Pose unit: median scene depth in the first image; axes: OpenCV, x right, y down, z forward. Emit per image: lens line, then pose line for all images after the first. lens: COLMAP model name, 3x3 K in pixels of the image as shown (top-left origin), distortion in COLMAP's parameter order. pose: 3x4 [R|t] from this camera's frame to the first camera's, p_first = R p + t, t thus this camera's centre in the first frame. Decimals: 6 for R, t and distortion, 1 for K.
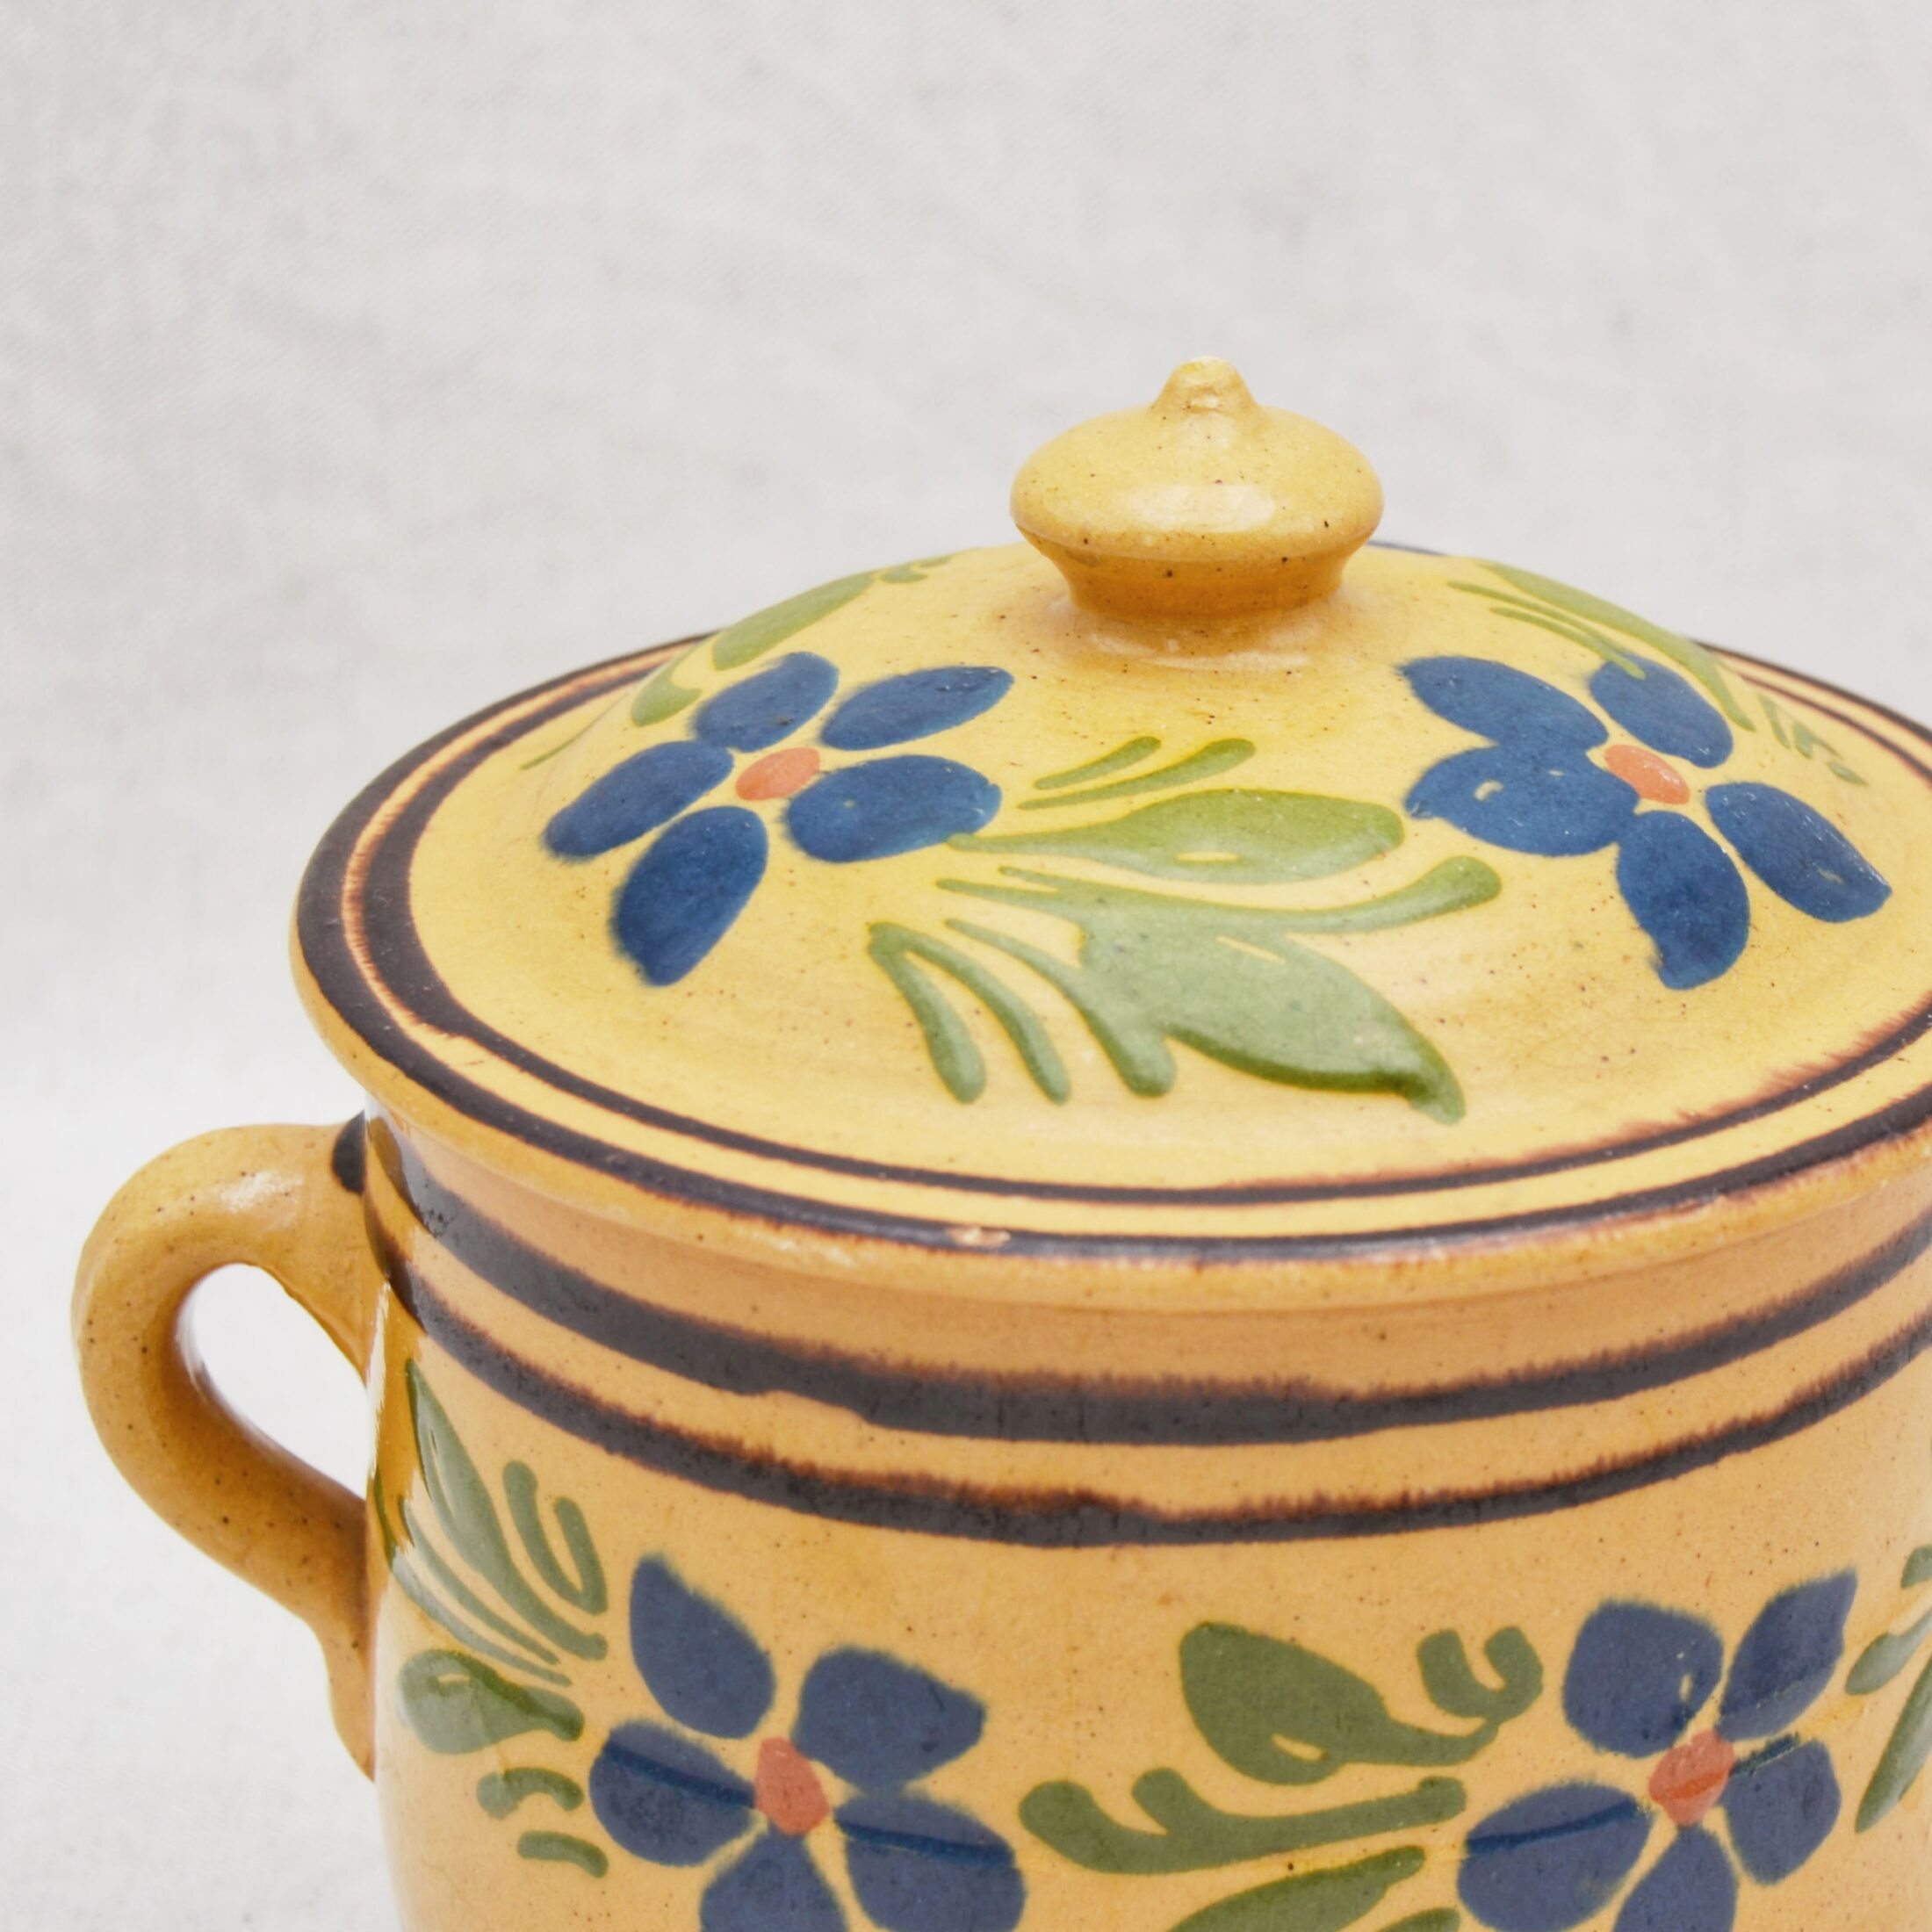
lens RADIAL K [[5765.2, 0, 1211.7], [0, 5765.2, 821.8], [0, 0, 1]] dist [-0.007042, 0.000000]
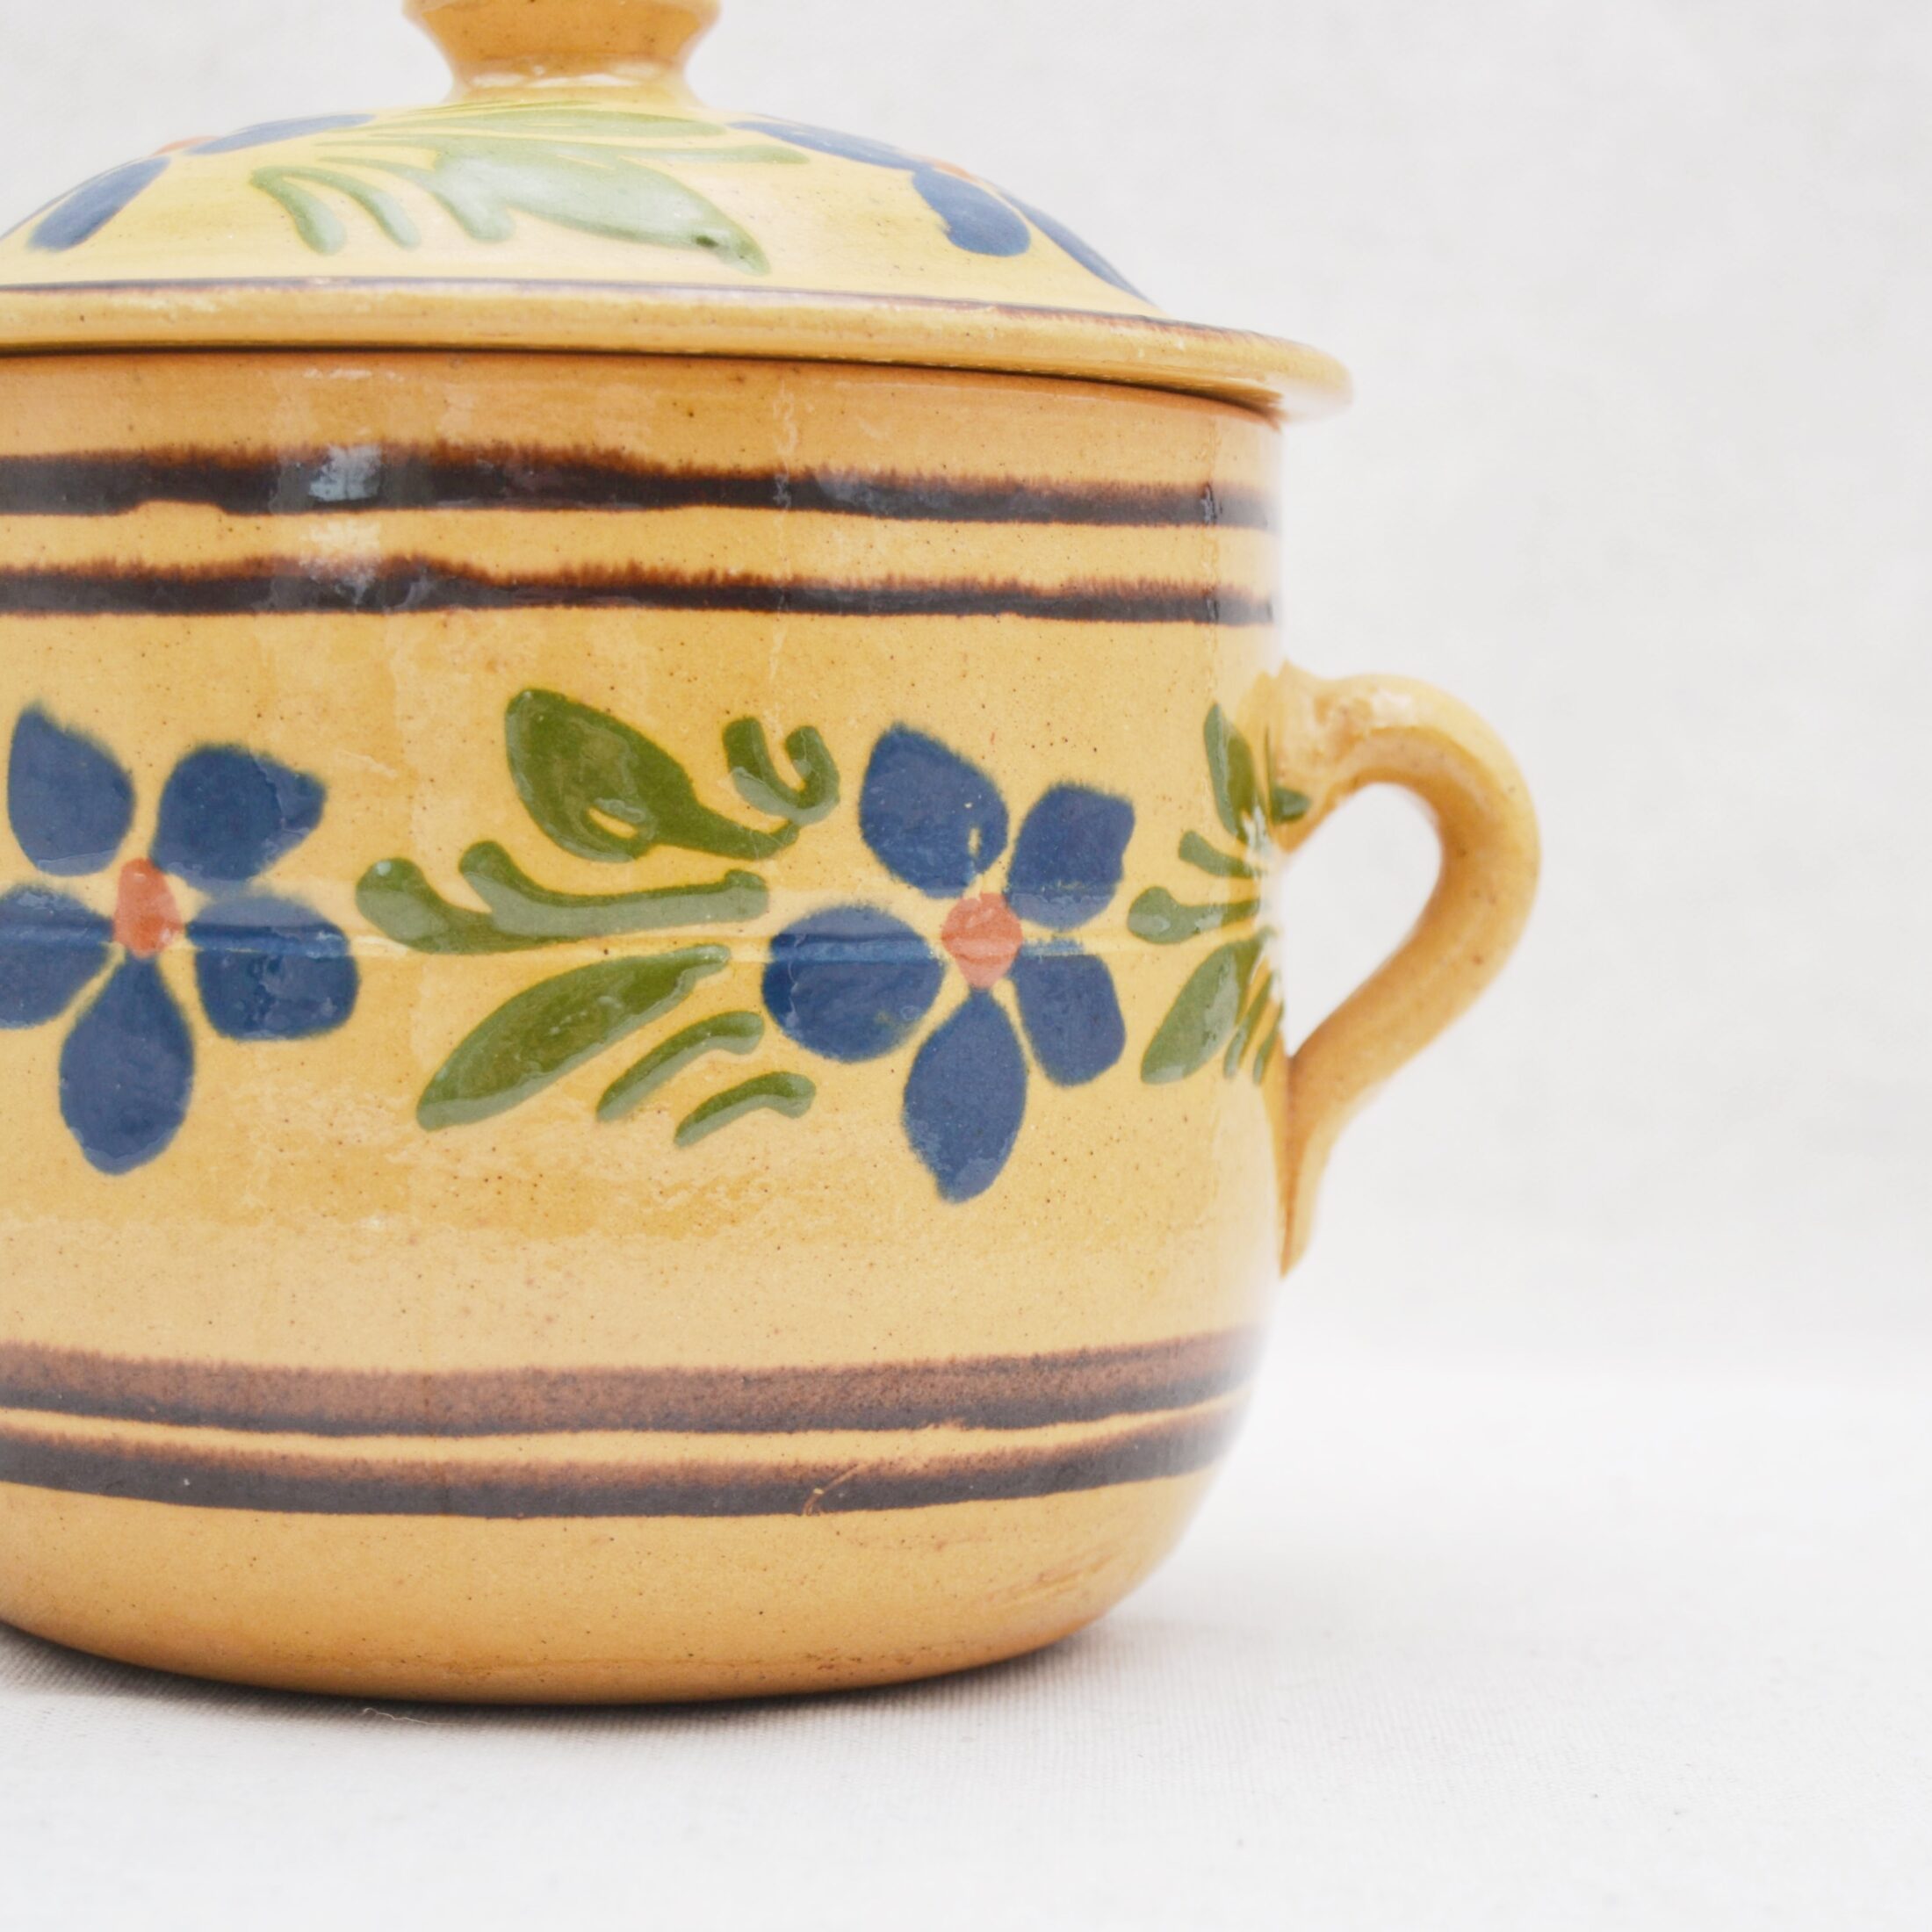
lens RADIAL K [[5000.9, 0, 984.2], [0, 5000.9, 952.6], [0, 0, 1]] dist [0.027595, 0.000000]
pose [[0.999236, 0.010347, 0.037698, 0.048666], [0.002331, 0.946850, -0.321666, 0.477690], [-0.039023, 0.321508, 0.946102, 0.107240]]
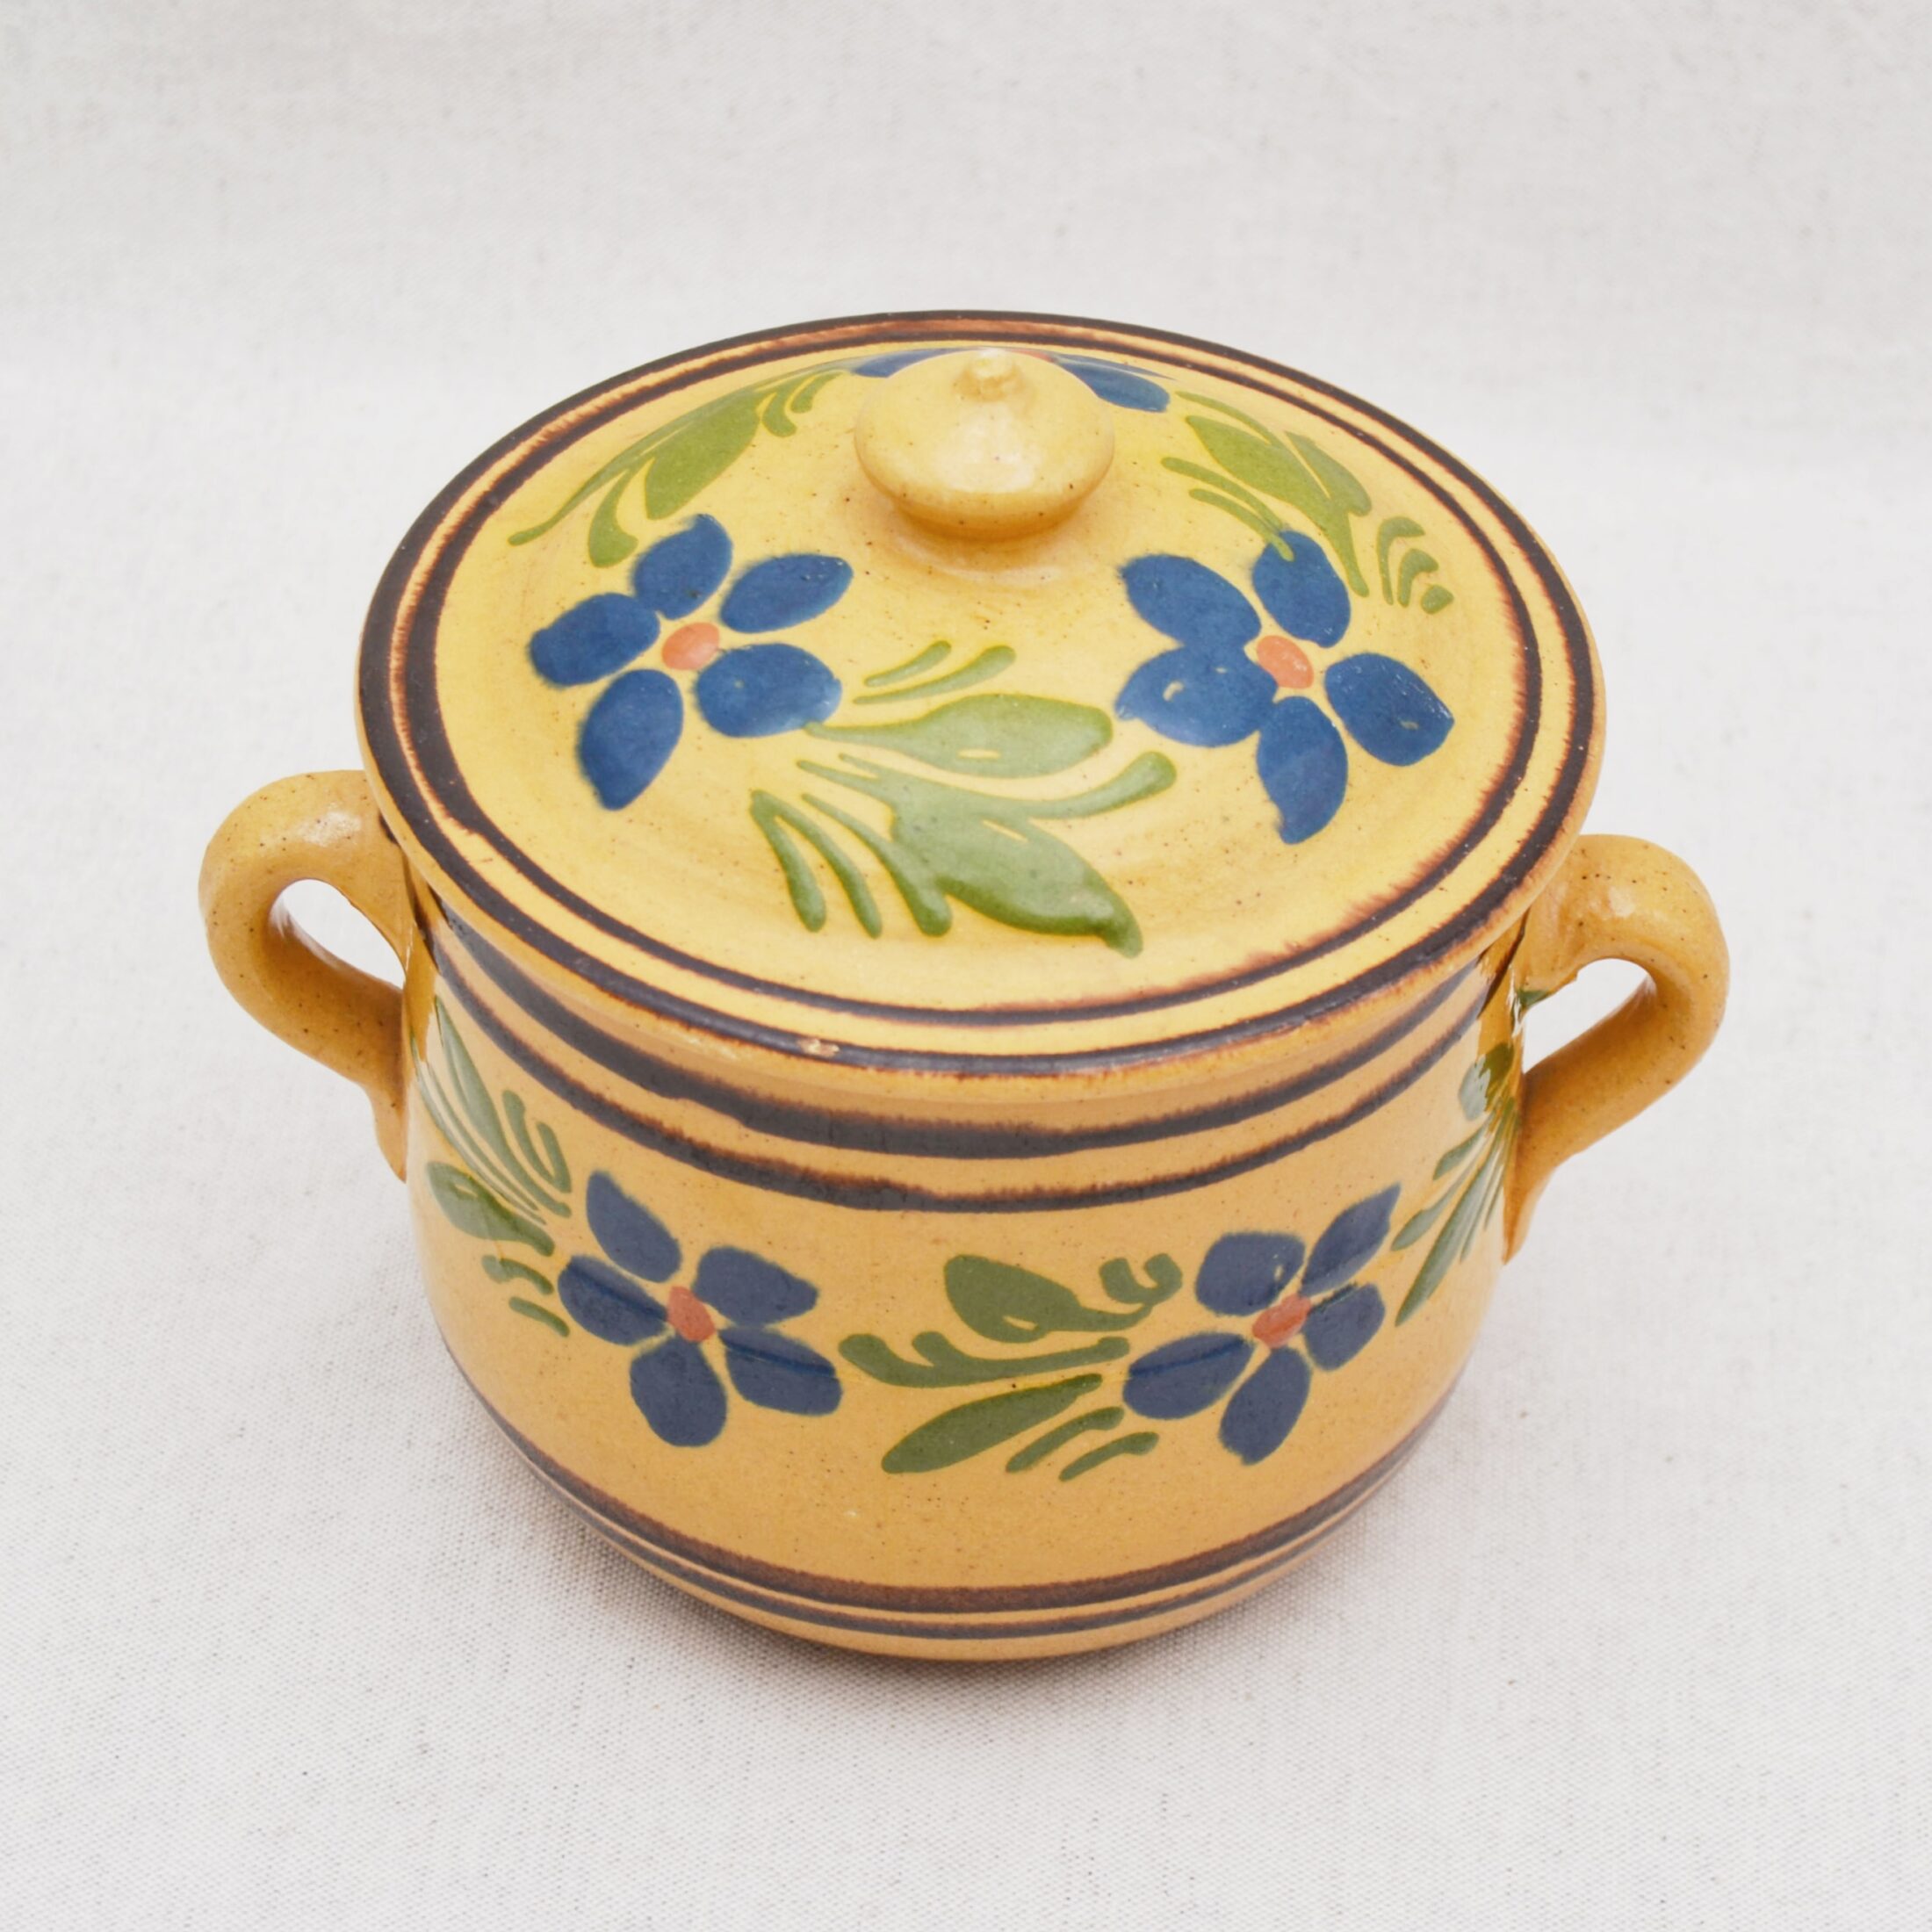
lens RADIAL K [[5765.2, 0, 900.2], [0, 5765.2, 757.0], [0, 0, 1]] dist [-0.007042, 0.000000]
pose [[0.999062, 0.033758, -0.027113, 0.019136], [-0.024079, 0.953618, 0.300056, -0.435066], [0.035985, -0.299122, 0.953536, -0.415200]]
